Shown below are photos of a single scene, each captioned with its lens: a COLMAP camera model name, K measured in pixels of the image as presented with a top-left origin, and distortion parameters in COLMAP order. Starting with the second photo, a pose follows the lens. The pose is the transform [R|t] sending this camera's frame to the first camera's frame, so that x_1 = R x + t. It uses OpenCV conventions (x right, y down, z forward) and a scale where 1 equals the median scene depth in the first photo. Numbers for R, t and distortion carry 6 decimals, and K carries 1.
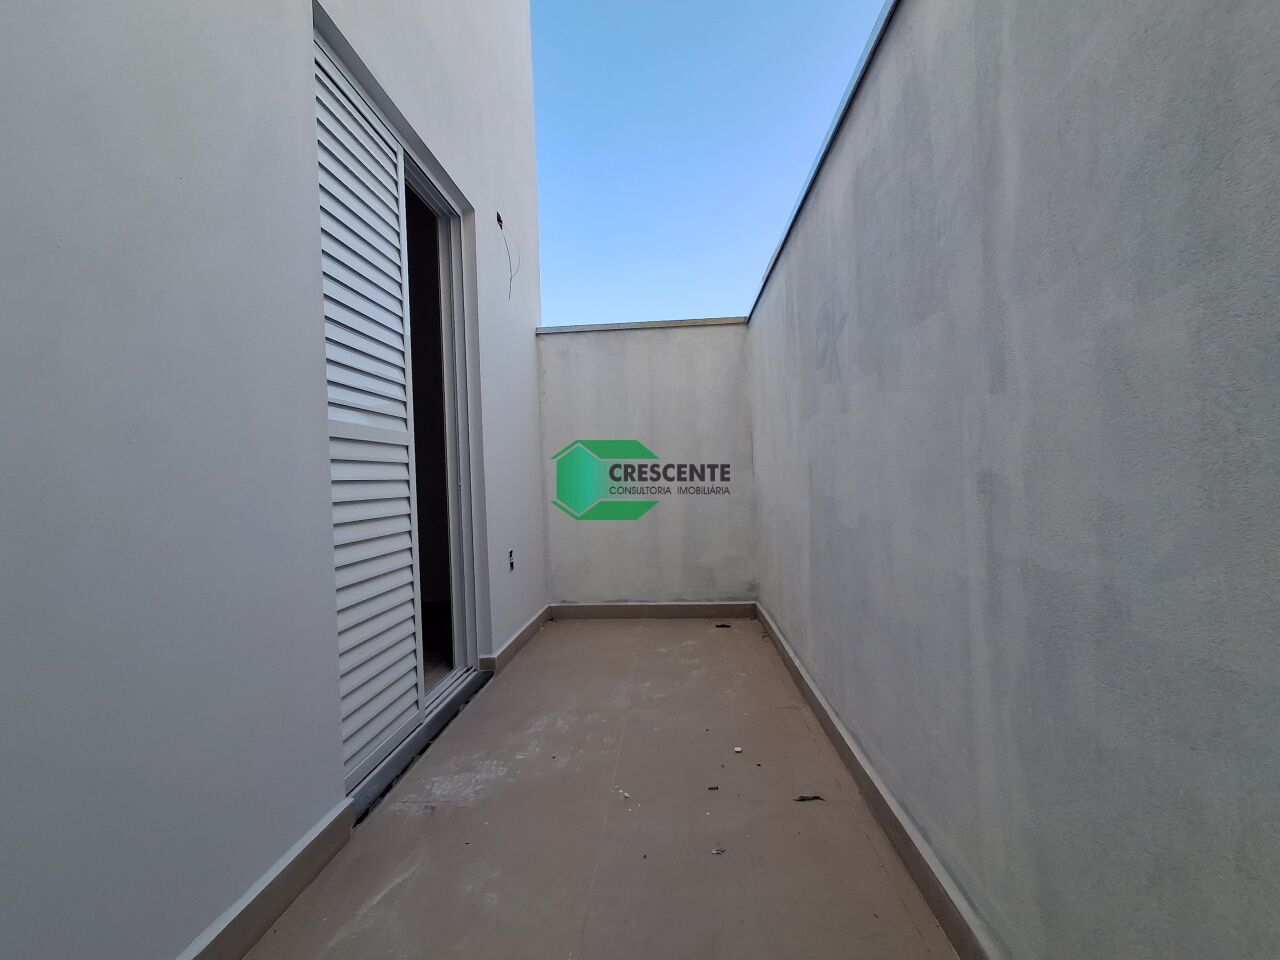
lens RADIAL K [[591.7, 0, 642.5], [0, 591.7, 476.0], [0, 0, 1]] dist [-0.001991, 0.000070]
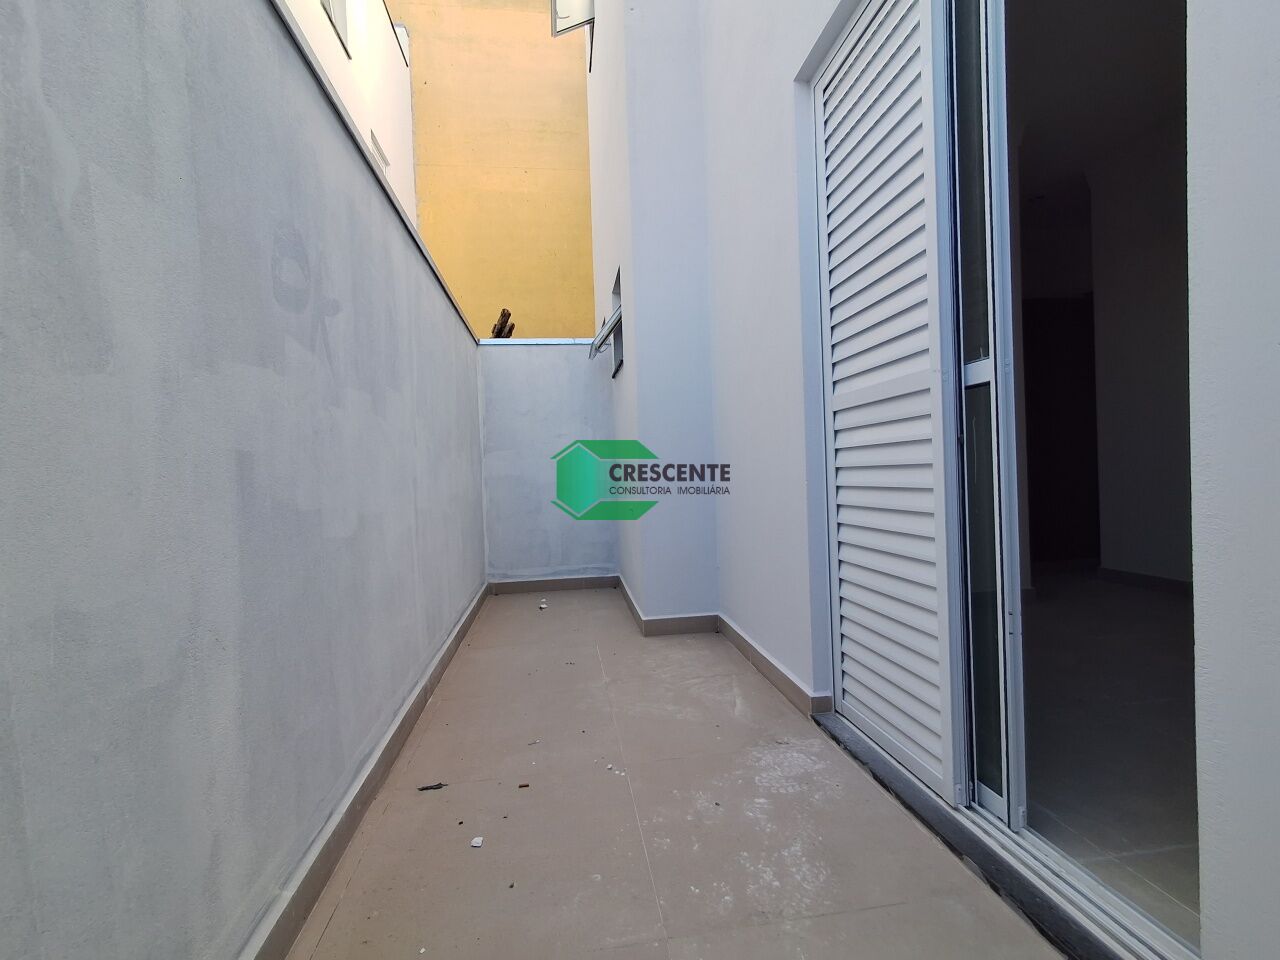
lens RADIAL K [[591.7, 0, 644.6], [0, 591.7, 472.4], [0, 0, 1]] dist [-0.001991, 0.000070]
pose [[-0.976651, 0.073919, -0.201715, 0.076903], [0.074385, 0.997216, 0.005280, 0.018778], [0.201543, -0.009847, -0.979430, 1.830215]]
